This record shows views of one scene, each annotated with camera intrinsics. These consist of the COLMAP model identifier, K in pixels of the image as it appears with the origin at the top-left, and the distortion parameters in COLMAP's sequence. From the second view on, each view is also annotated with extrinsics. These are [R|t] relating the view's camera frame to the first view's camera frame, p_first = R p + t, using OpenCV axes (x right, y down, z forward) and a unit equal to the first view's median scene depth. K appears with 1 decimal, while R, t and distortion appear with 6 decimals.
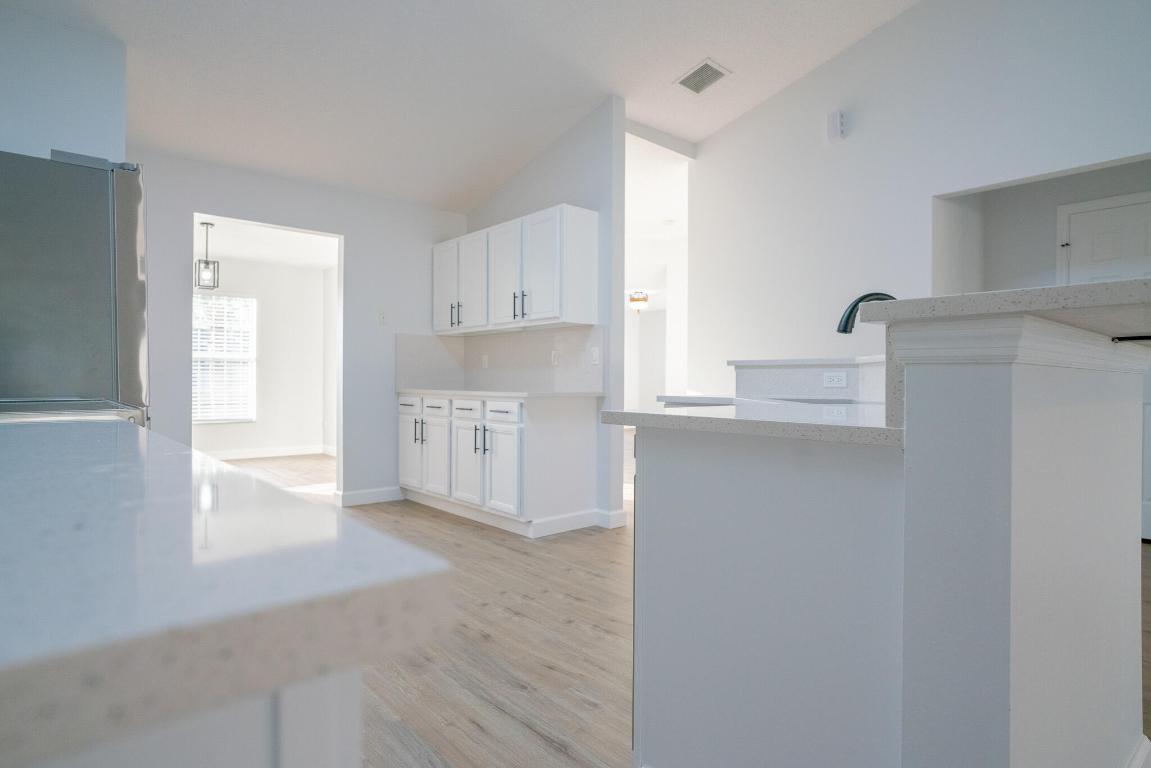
lens RADIAL K [[623.6, 0, 574.0], [0, 623.6, 383.7], [0, 0, 1]] dist [-0.007201, 0.000275]
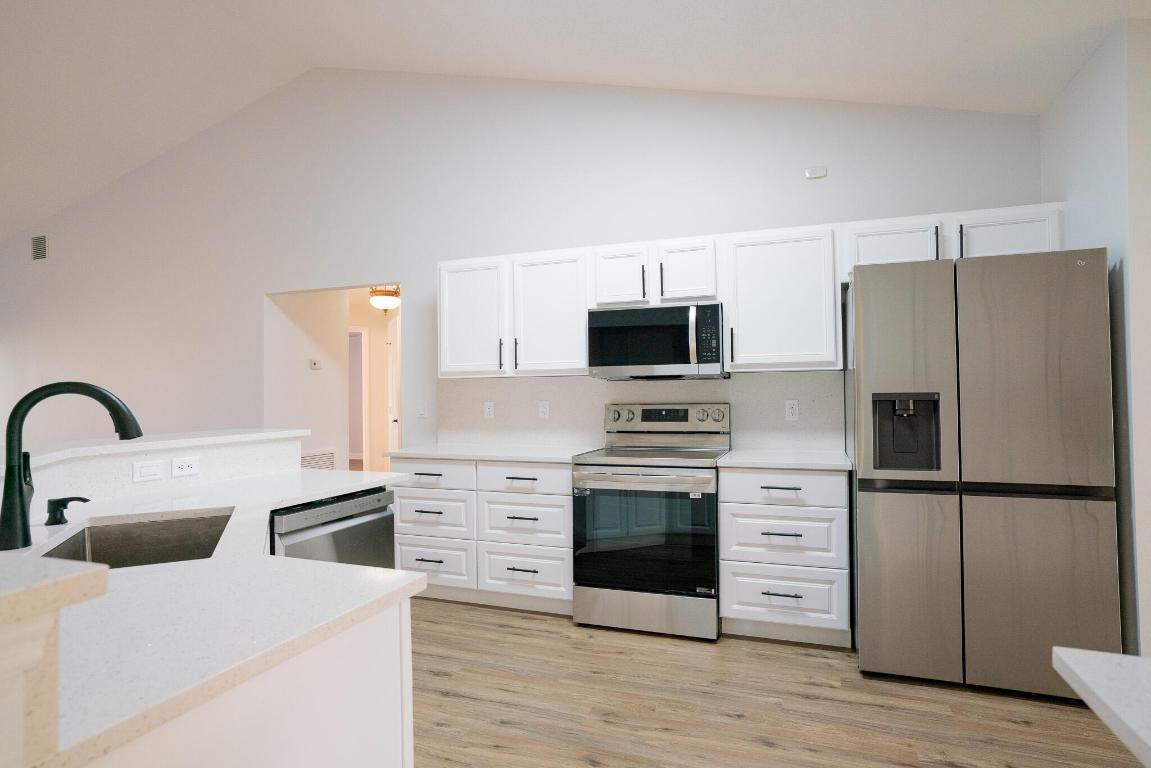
lens RADIAL K [[623.6, 0, 576.7], [0, 623.6, 391.3], [0, 0, 1]] dist [-0.007201, 0.000275]
pose [[-0.880379, 0.009465, -0.474176, 0.297466], [0.014687, 0.999865, -0.007312, -0.118058], [0.474043, -0.013401, -0.880399, 1.765789]]
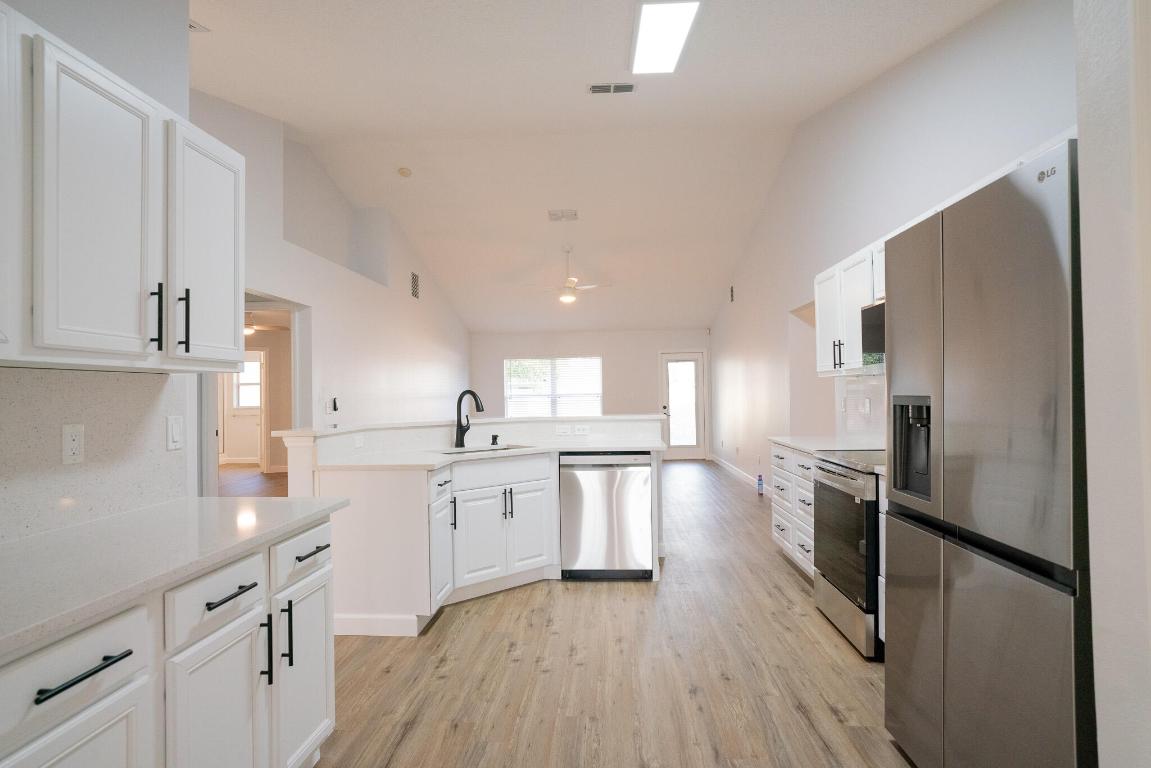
lens RADIAL K [[623.6, 0, 572.8], [0, 623.6, 389.4], [0, 0, 1]] dist [-0.007201, 0.000275]
pose [[-0.707347, 0.017348, 0.706654, -1.023482], [0.015155, 0.999841, -0.009376, -0.123316], [-0.706704, 0.004077, -0.707497, 2.008111]]
